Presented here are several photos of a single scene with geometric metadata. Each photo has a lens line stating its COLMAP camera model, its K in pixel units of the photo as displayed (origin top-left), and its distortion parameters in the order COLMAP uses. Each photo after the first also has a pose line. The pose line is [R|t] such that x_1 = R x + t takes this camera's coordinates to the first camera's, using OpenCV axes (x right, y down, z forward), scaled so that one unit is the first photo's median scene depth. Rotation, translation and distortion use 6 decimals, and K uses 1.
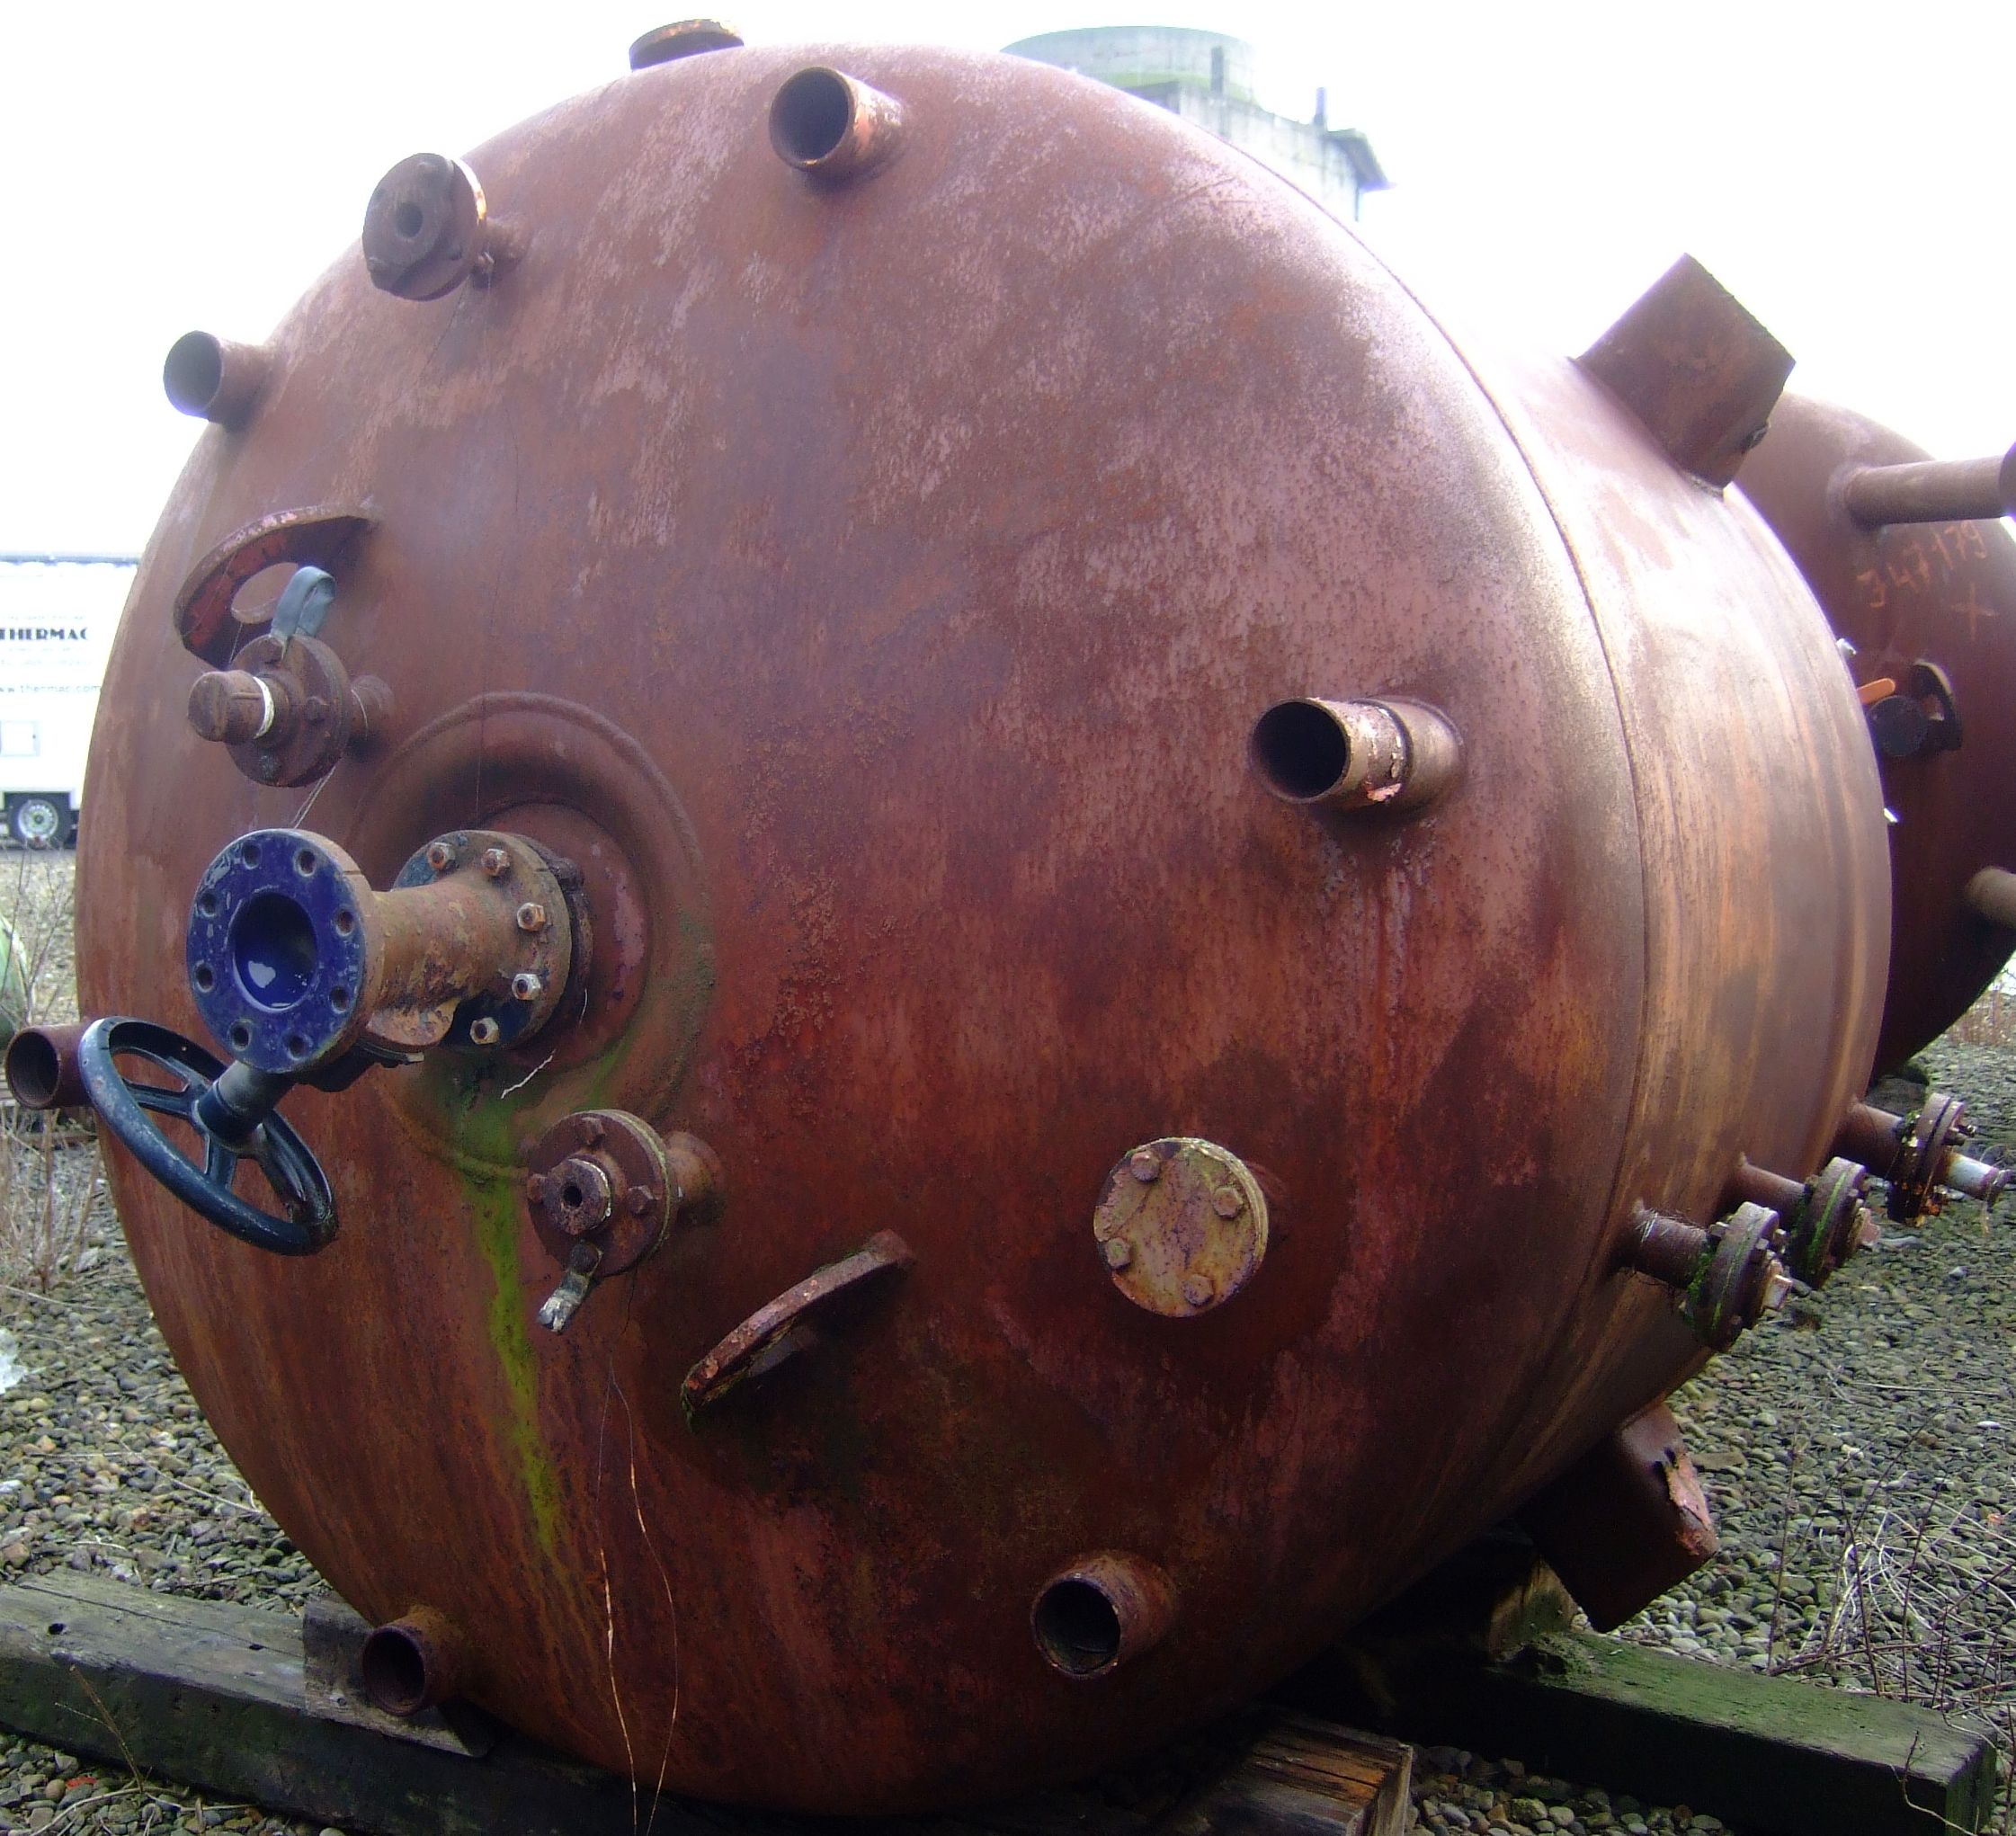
lens RADIAL K [[771.8, 0, 1007.1], [0, 771.8, 935.2], [0, 0, 1]] dist [-0.004093, 0.000225]
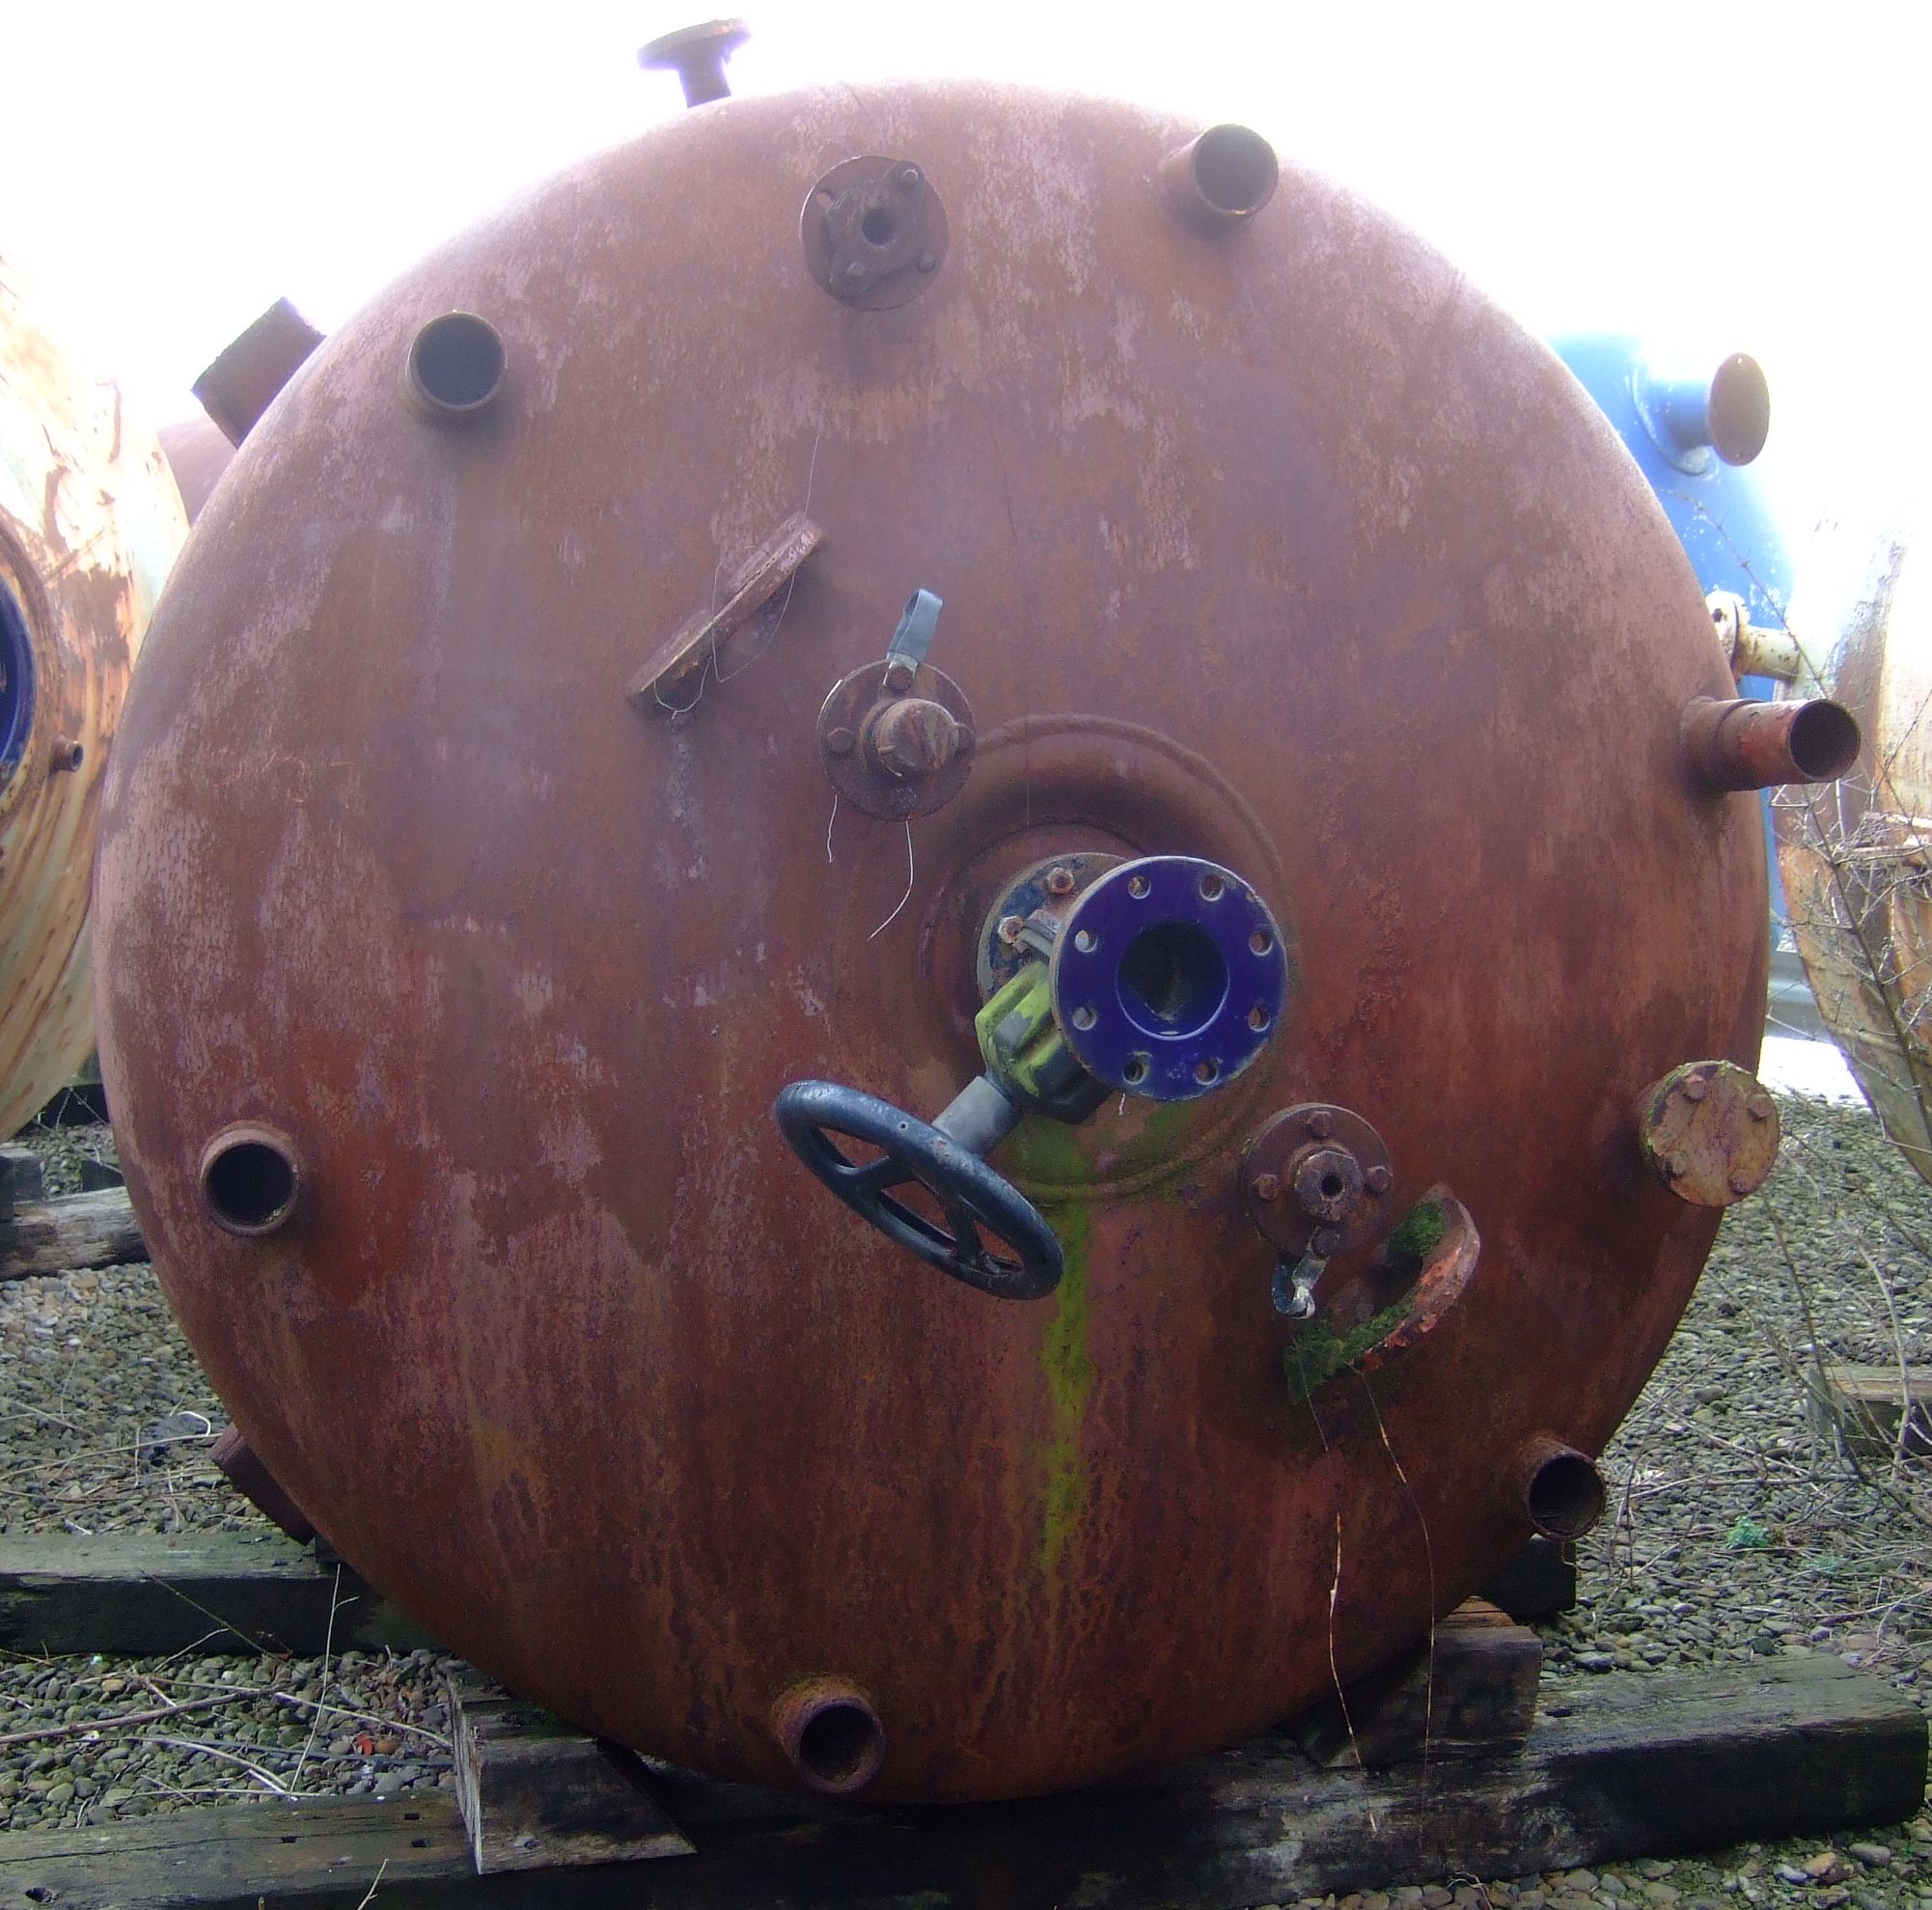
lens RADIAL K [[744.7, 0, 965.3], [0, 744.7, 937.2], [0, 0, 1]] dist [-0.002831, -0.000322]
pose [[0.973690, -0.093977, 0.207596, -1.015411], [0.093662, 0.995539, 0.011369, -0.050326], [-0.207739, 0.008374, 0.978149, 0.080900]]
